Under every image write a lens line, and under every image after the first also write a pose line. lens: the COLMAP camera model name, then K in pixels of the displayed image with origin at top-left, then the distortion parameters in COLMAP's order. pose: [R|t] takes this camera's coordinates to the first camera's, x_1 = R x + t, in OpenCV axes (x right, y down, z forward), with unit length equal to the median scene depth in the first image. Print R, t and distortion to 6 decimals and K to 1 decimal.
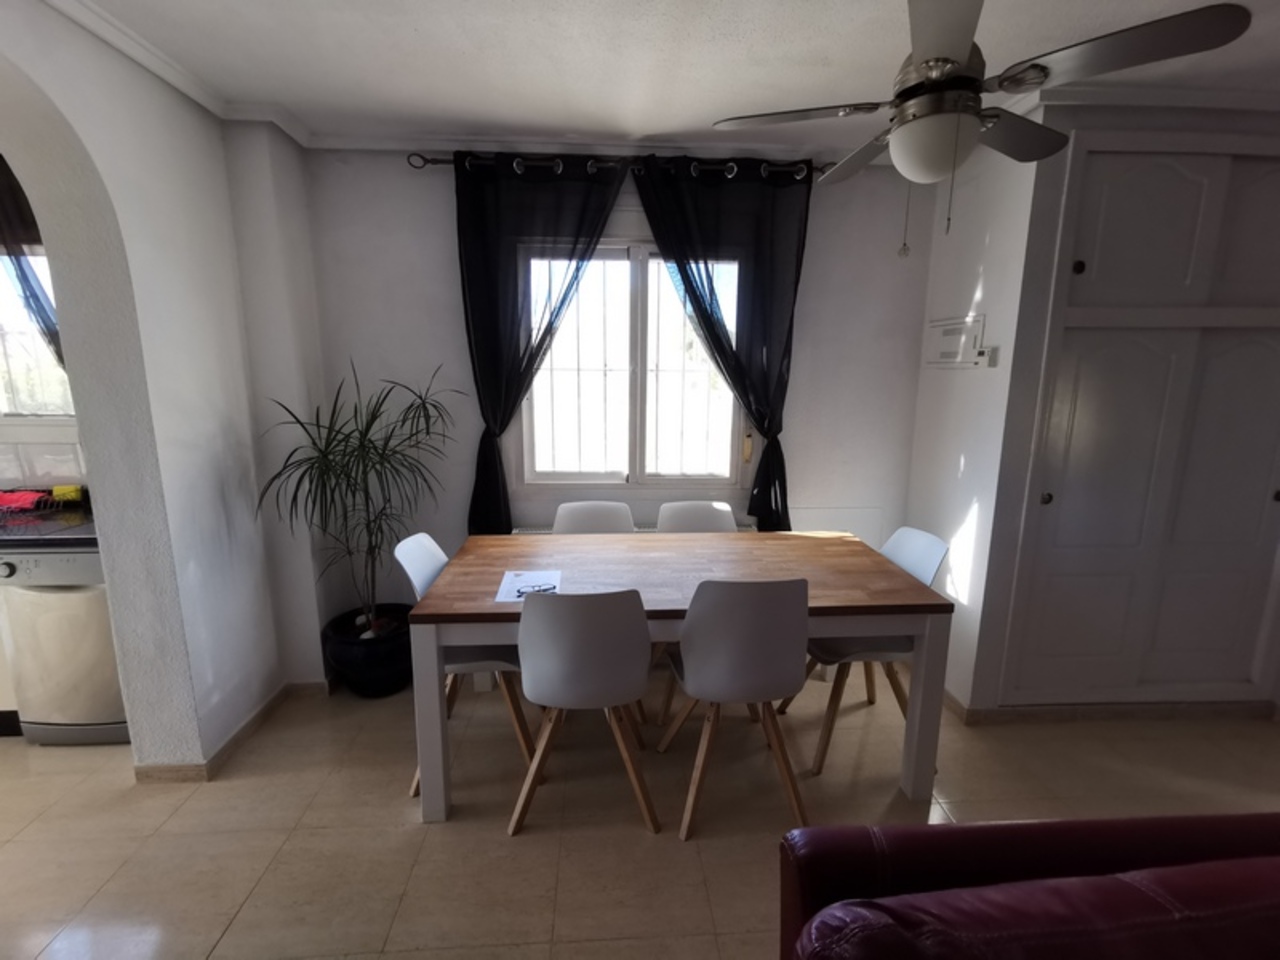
lens RADIAL K [[589.6, 0, 637.0], [0, 589.6, 480.9], [0, 0, 1]] dist [0.003531, 0.004286]
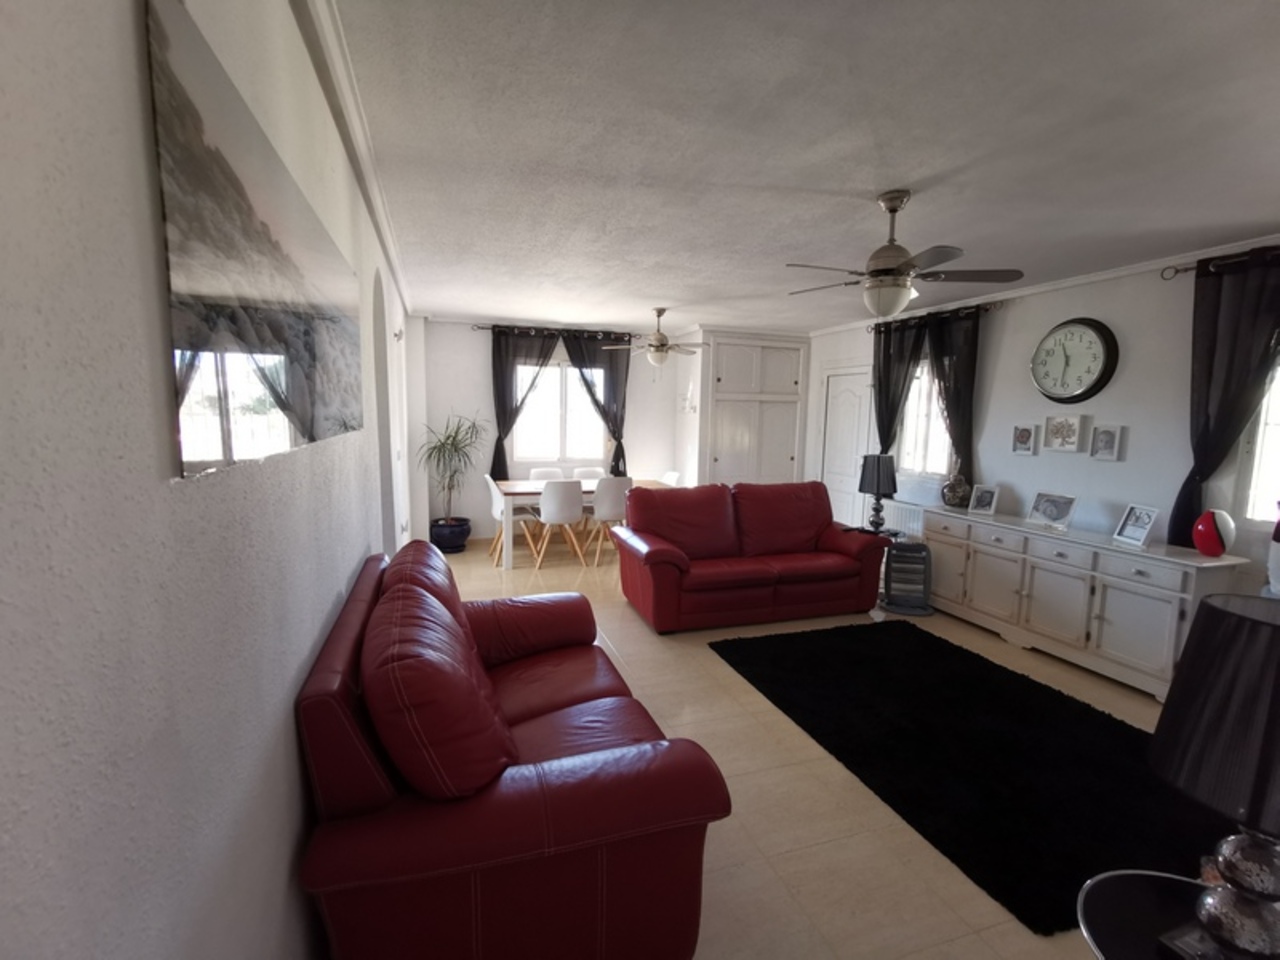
lens RADIAL K [[589.6, 0, 642.4], [0, 589.6, 481.5], [0, 0, 1]] dist [0.003531, 0.004286]
pose [[0.961104, -0.019629, 0.275490, -0.375897], [0.040497, 0.996706, -0.070266, 0.287123], [-0.273203, 0.078690, 0.958733, -1.433712]]
